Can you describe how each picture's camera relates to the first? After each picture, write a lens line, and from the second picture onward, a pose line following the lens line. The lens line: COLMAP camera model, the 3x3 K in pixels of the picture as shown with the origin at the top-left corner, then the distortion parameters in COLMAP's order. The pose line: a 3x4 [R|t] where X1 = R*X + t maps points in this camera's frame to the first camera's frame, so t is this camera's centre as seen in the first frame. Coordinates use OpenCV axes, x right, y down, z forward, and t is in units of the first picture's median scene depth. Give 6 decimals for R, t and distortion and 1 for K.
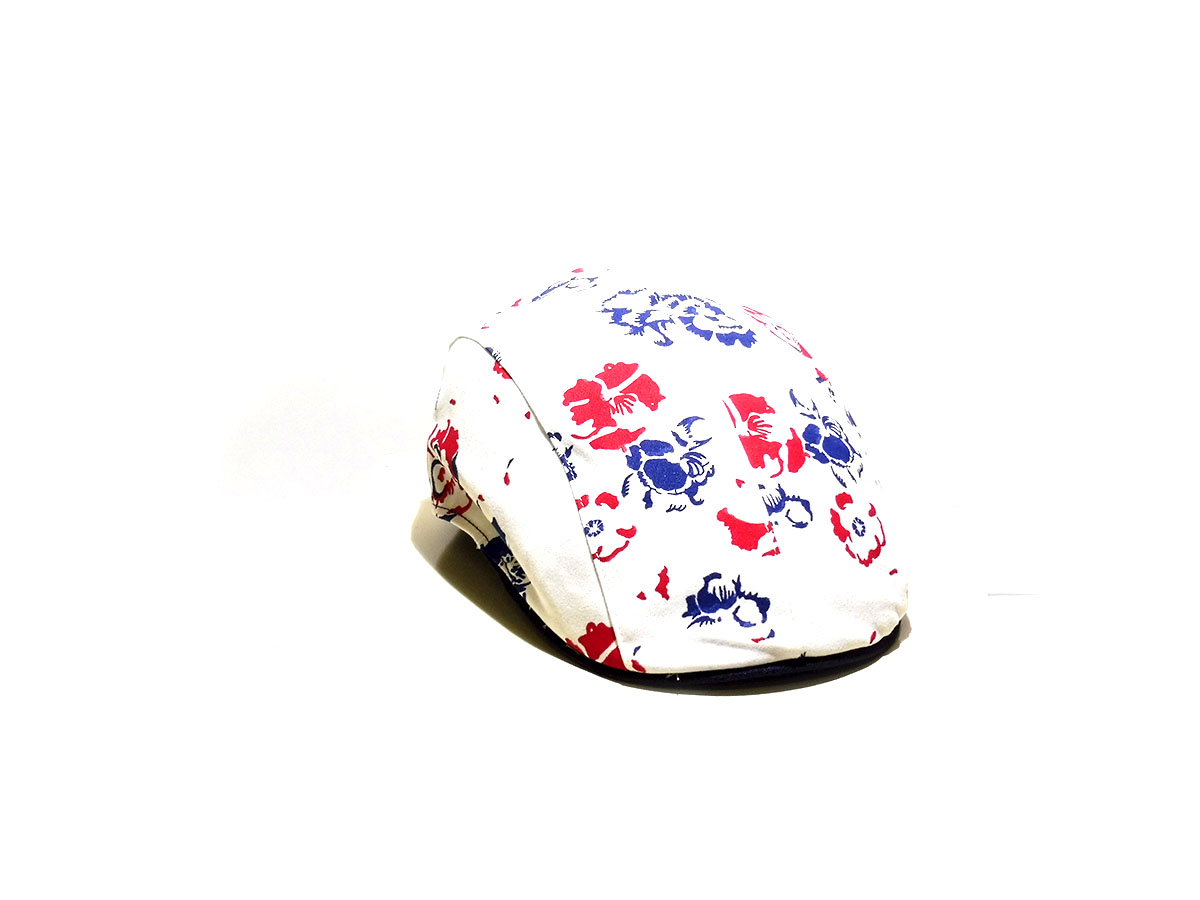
lens RADIAL K [[2064.1, 0, 602.8], [0, 2064.1, 447.8], [0, 0, 1]] dist [0.247763, 0.000000]
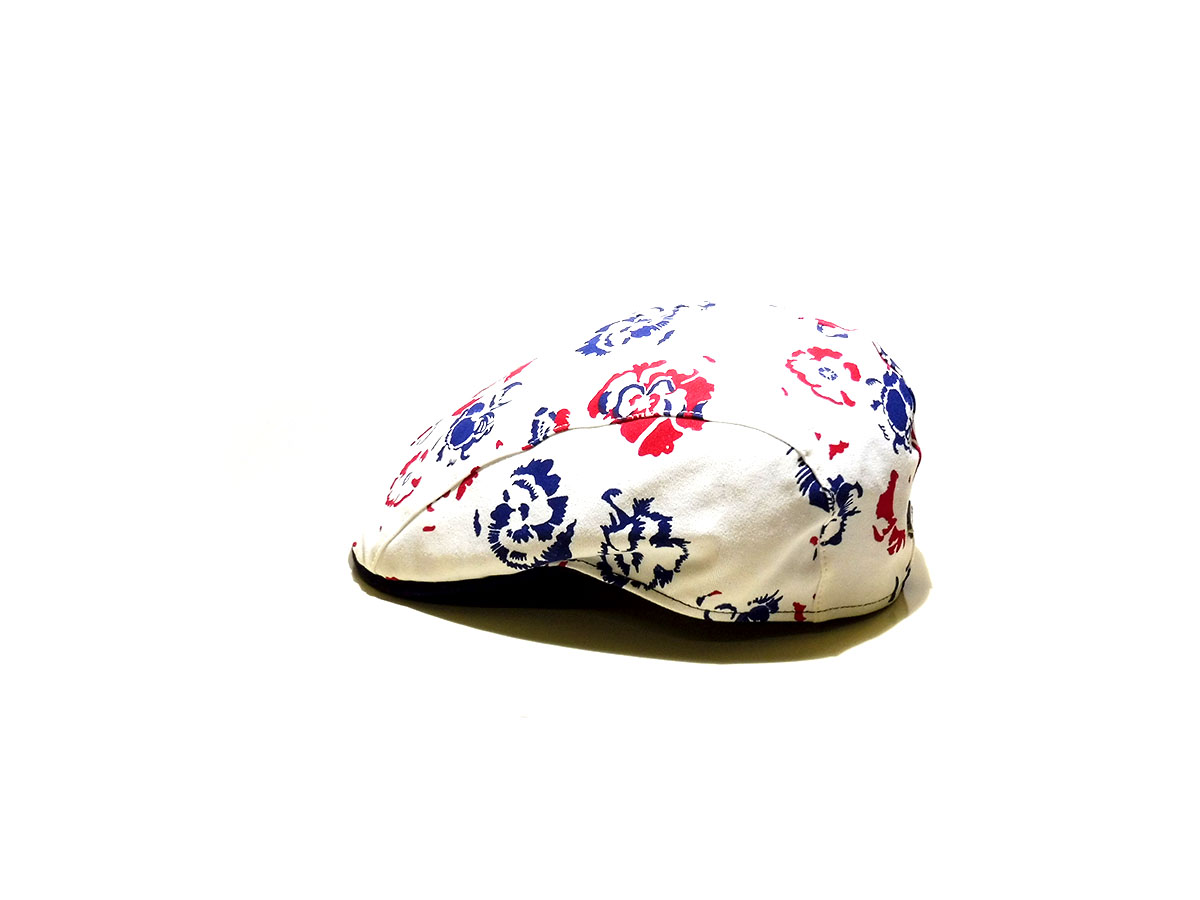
lens RADIAL K [[2064.1, 0, 600.2], [0, 2064.1, 447.2], [0, 0, 1]] dist [0.247763, 0.000000]
pose [[-0.632294, 0.211608, -0.745269, 0.856521], [-0.267545, 0.843151, 0.466387, -0.501036], [0.727065, 0.494287, -0.476505, 1.588487]]
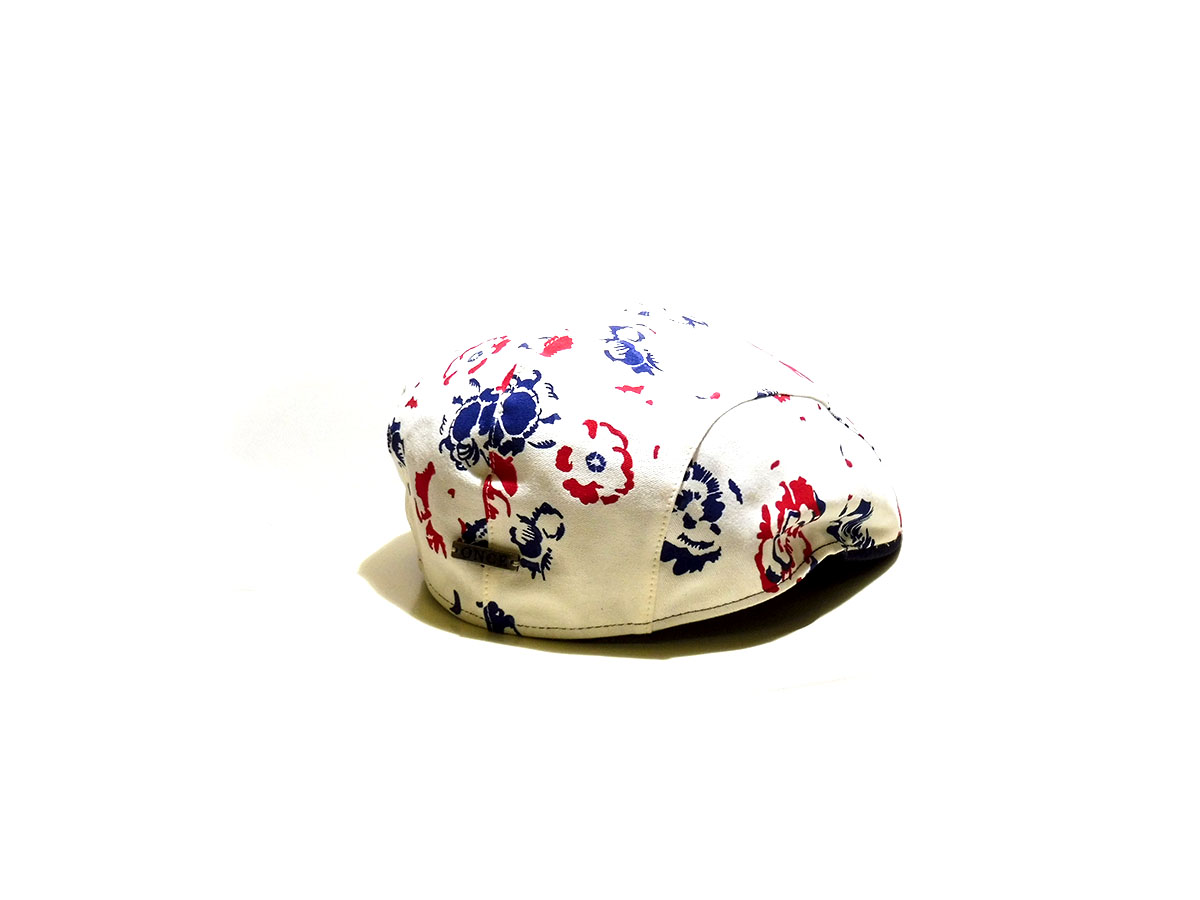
lens RADIAL K [[2064.1, 0, 599.6], [0, 2064.1, 454.6], [0, 0, 1]] dist [0.247763, 0.000000]
pose [[-0.502172, -0.296700, 0.812276, -0.842300], [0.238645, 0.855278, 0.459944, -0.505583], [-0.831187, 0.424817, -0.358691, 1.508152]]
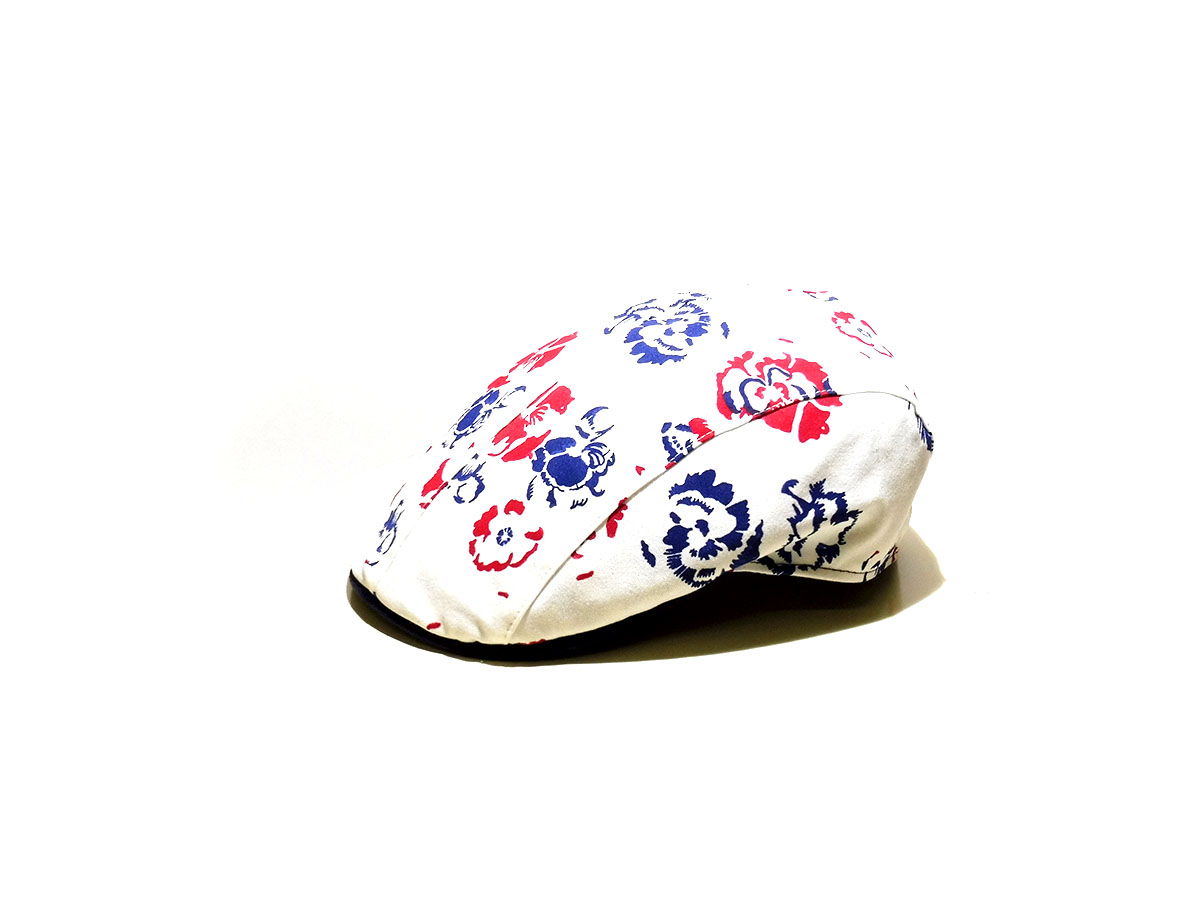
lens RADIAL K [[2064.1, 0, 597.8], [0, 2064.1, 447.1], [0, 0, 1]] dist [0.247763, 0.000000]
pose [[0.094787, 0.294343, -0.950988, 1.060189], [-0.323725, 0.912482, 0.250159, -0.262985], [0.941391, 0.284146, 0.181778, 0.863457]]
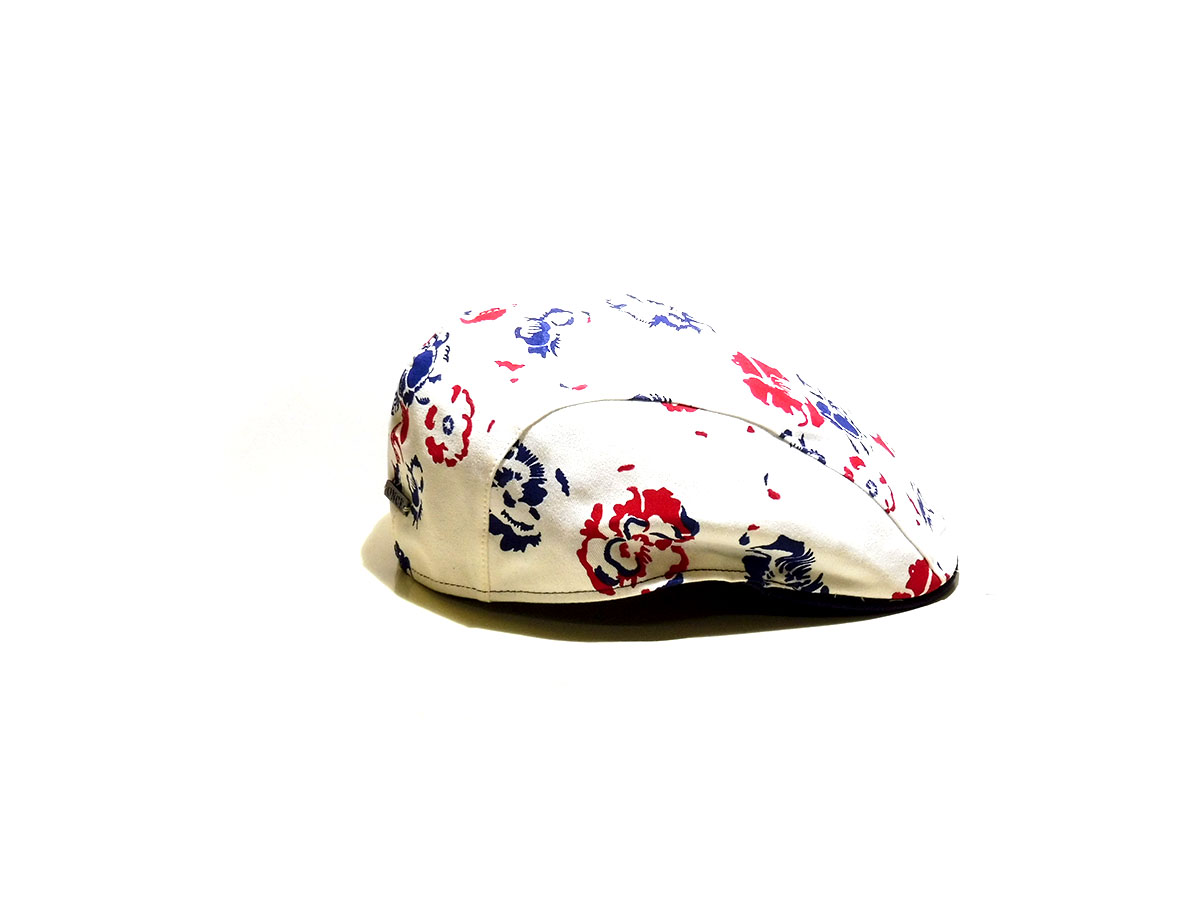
lens RADIAL K [[2064.1, 0, 607.1], [0, 2064.1, 455.0], [0, 0, 1]] dist [0.247763, 0.000000]
pose [[0.156780, -0.321501, 0.933840, -0.994964], [0.286443, 0.919694, 0.268541, -0.295969], [-0.945183, 0.225390, 0.236281, 0.858744]]
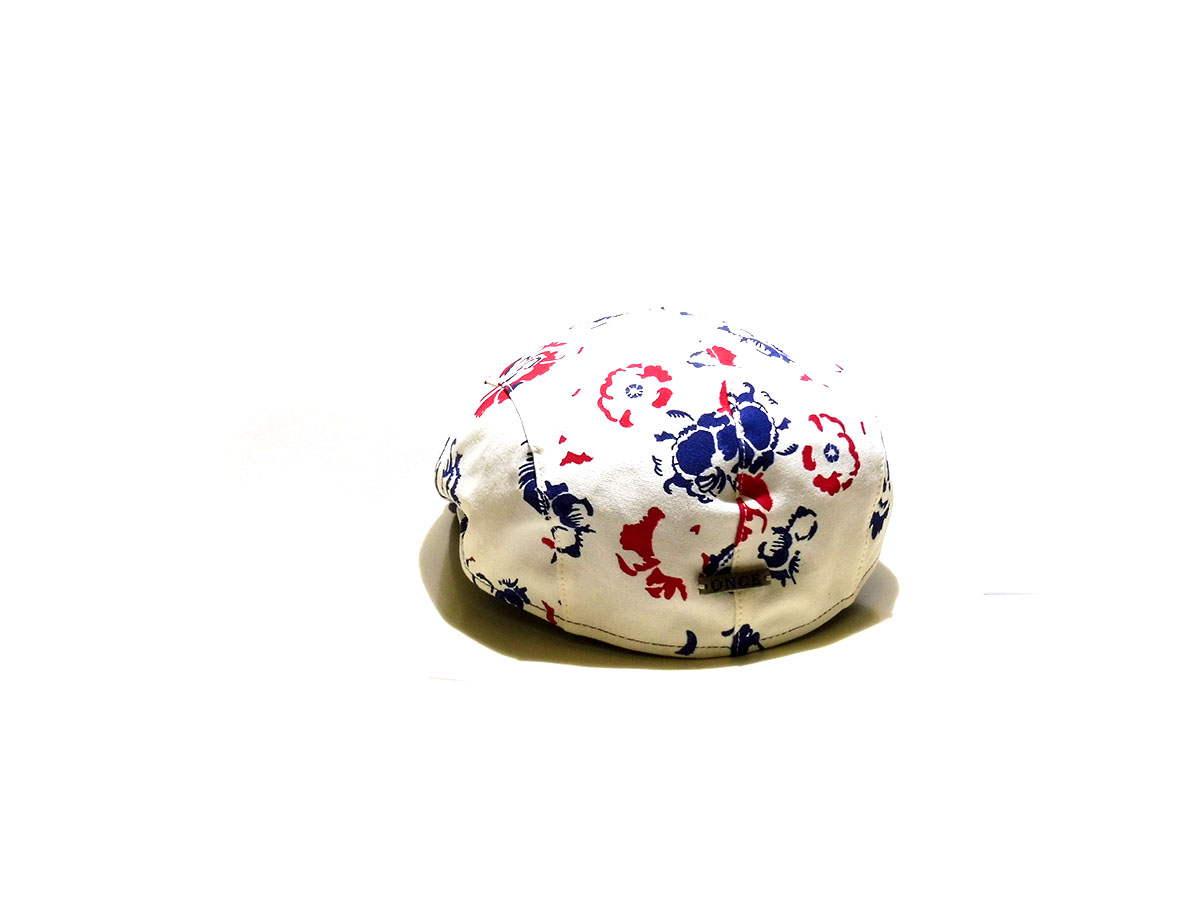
lens RADIAL K [[2064.1, 0, 599.6], [0, 2064.1, 450.2], [0, 0, 1]] dist [0.247763, 0.000000]
pose [[-0.989989, -0.078656, 0.117199, -0.068245], [0.006044, 0.805950, 0.591953, -0.643136], [-0.141017, 0.586735, -0.797406, 1.963127]]
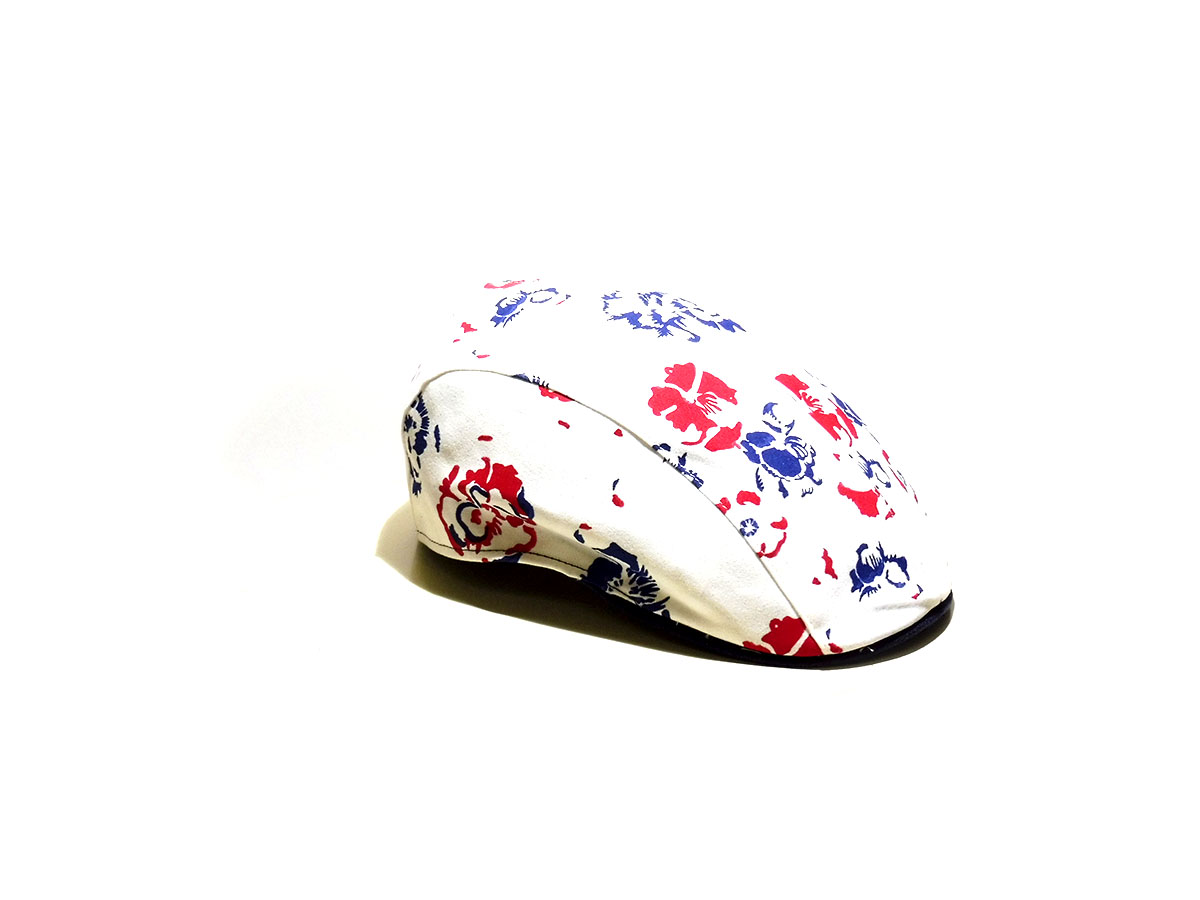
lens RADIAL K [[2064.1, 0, 601.2], [0, 2064.1, 453.8], [0, 0, 1]] dist [0.247763, 0.000000]
pose [[0.803968, -0.187876, 0.564215, -0.610774], [0.178853, 0.981246, 0.071888, -0.079742], [-0.567140, 0.043116, 0.822492, 0.210223]]
